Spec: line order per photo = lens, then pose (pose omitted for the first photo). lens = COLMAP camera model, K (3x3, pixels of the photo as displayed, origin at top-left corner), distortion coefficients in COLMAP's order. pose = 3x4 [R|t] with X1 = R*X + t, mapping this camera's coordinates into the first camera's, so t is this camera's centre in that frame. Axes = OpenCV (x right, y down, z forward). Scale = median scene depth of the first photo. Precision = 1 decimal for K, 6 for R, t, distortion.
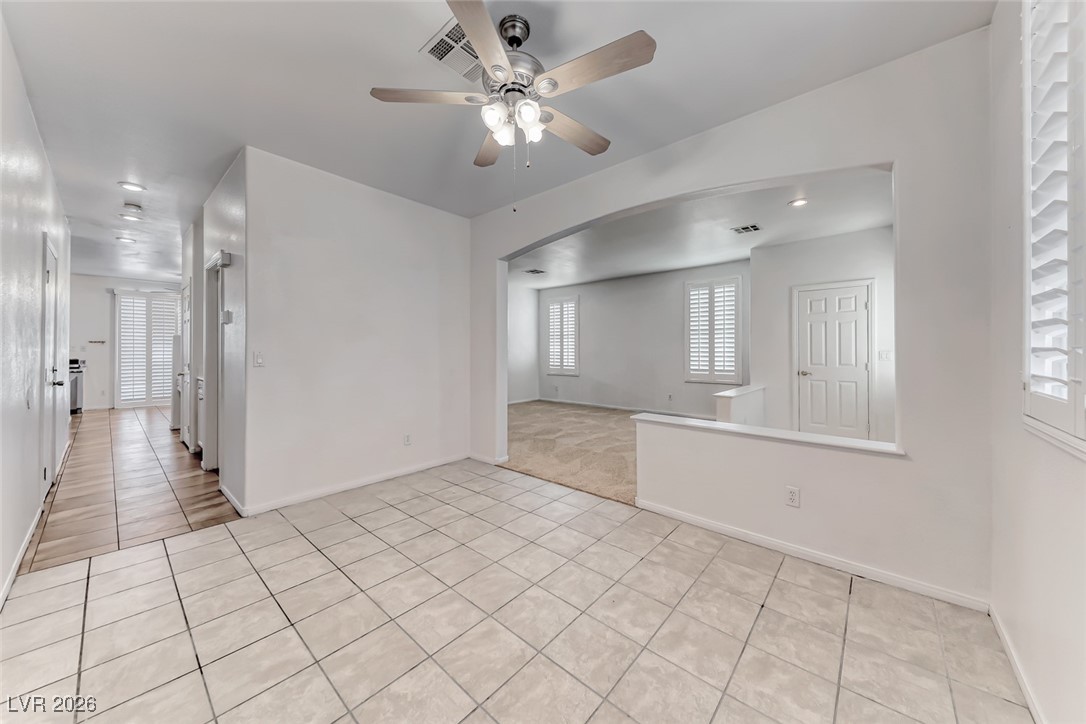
lens RADIAL K [[371.5, 0, 540.4], [0, 371.5, 348.5], [0, 0, 1]] dist [0.012612, -0.004701]
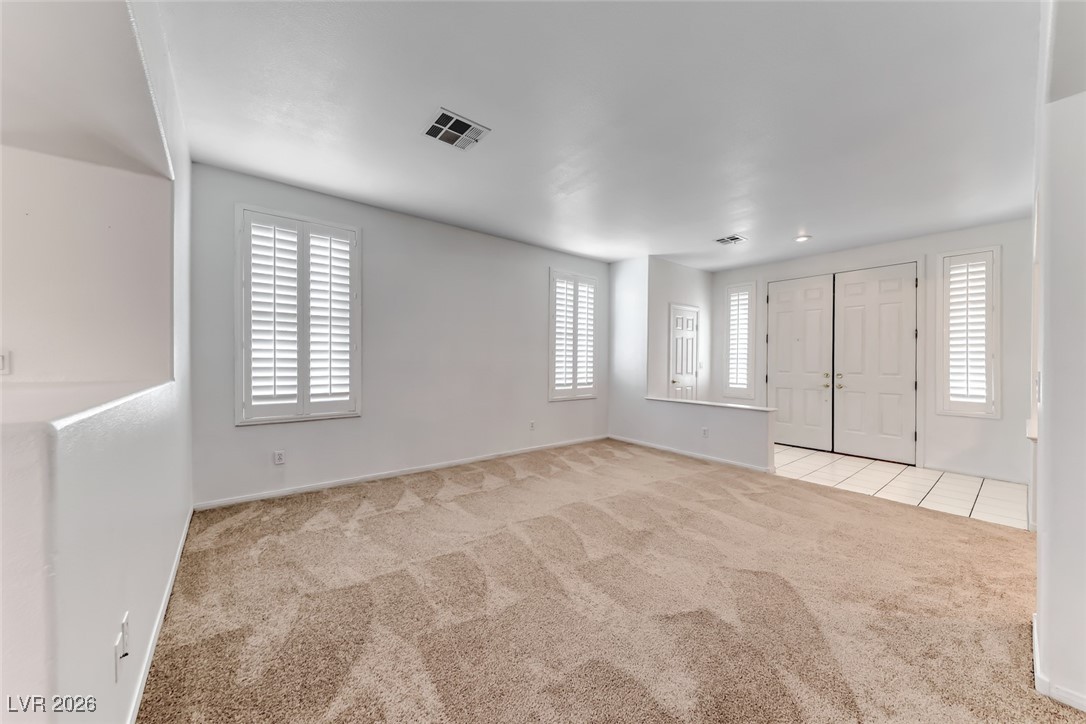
lens RADIAL K [[371.5, 0, 549.9], [0, 371.5, 363.5], [0, 0, 1]] dist [0.012612, -0.004701]
pose [[0.183715, -0.005105, 0.982966, -0.465279], [-0.020787, 0.999743, 0.009077, 0.008874], [-0.982760, -0.022101, 0.183562, 1.153918]]
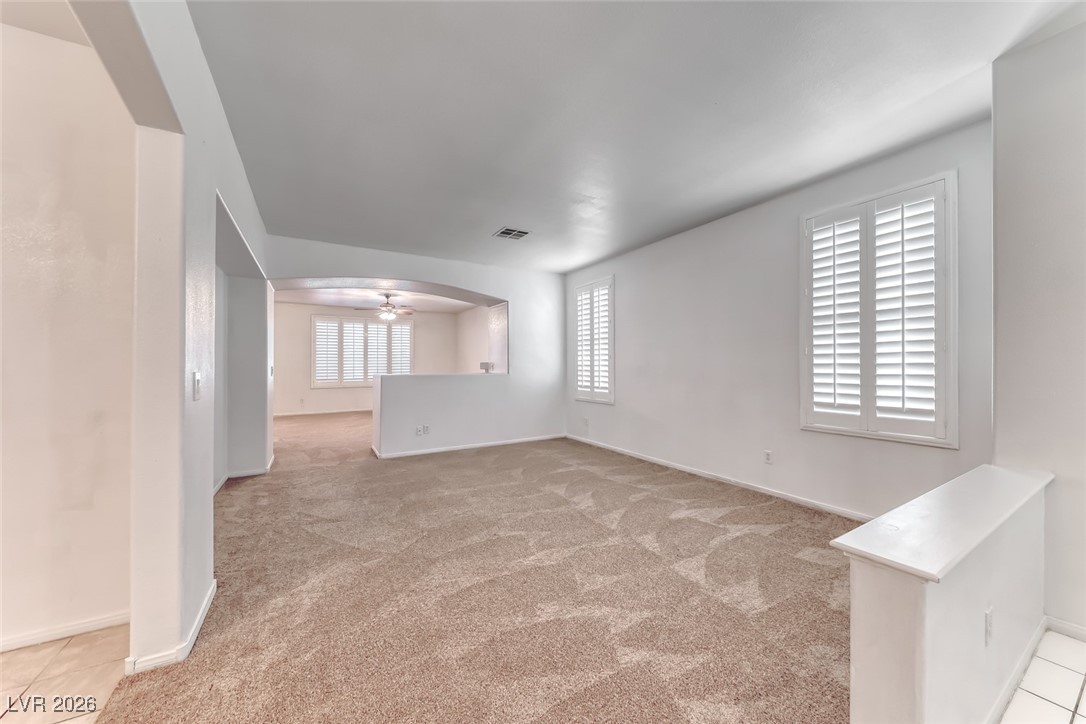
lens RADIAL K [[371.5, 0, 539.6], [0, 371.5, 361.6], [0, 0, 1]] dist [0.012612, -0.004701]
pose [[0.947579, -0.006420, -0.319457, 0.303320], [0.004708, 0.999970, -0.006130, 0.008128], [0.319487, 0.004305, 0.947581, 0.597073]]
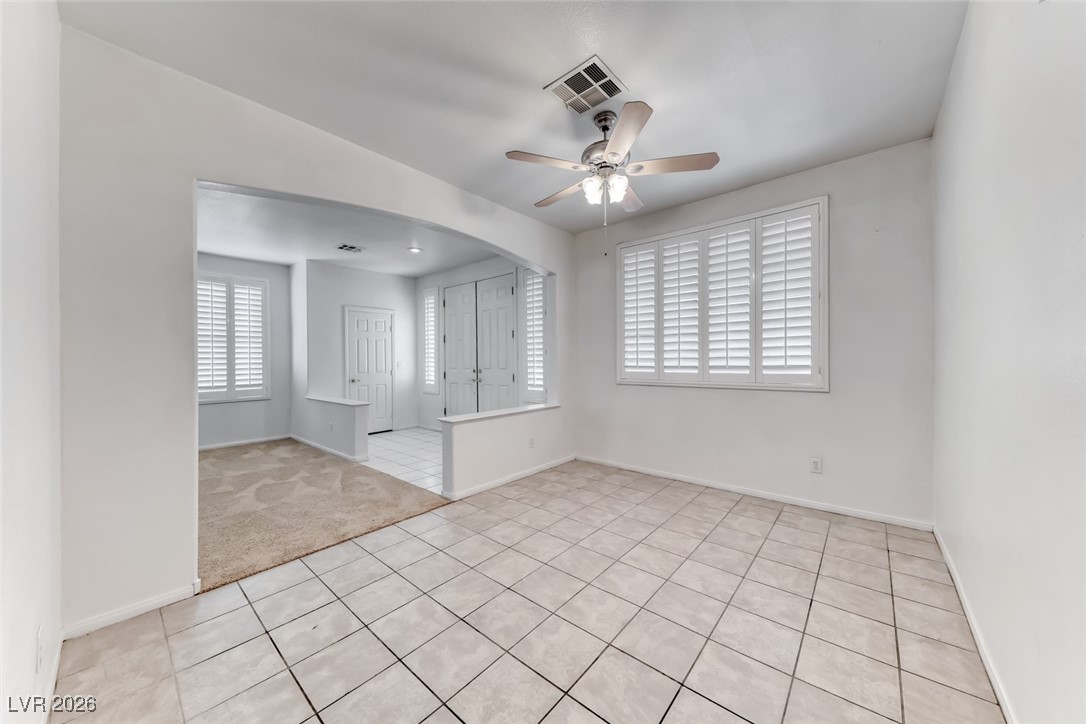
lens RADIAL K [[371.5, 0, 538.8], [0, 371.5, 359.7], [0, 0, 1]] dist [0.012612, -0.004701]
pose [[-0.004184, 0.003608, 0.999985, -0.469546], [-0.000648, 0.999993, -0.003610, 0.004203], [-0.999991, -0.000663, -0.004181, 0.414916]]
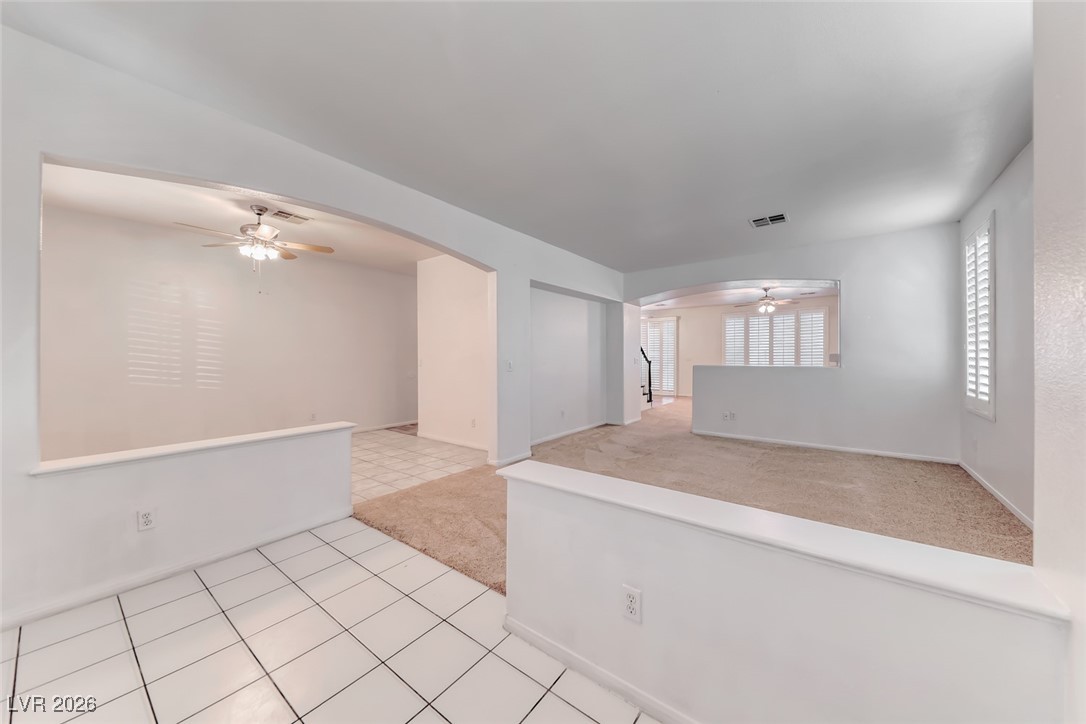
lens RADIAL K [[371.5, 0, 557.8], [0, 371.5, 357.9], [0, 0, 1]] dist [0.012612, -0.004701]
pose [[0.100996, 0.000672, -0.994887, 0.732926], [0.006684, 0.999977, 0.001354, 0.007121], [0.994864, -0.006786, 0.100989, 0.830008]]
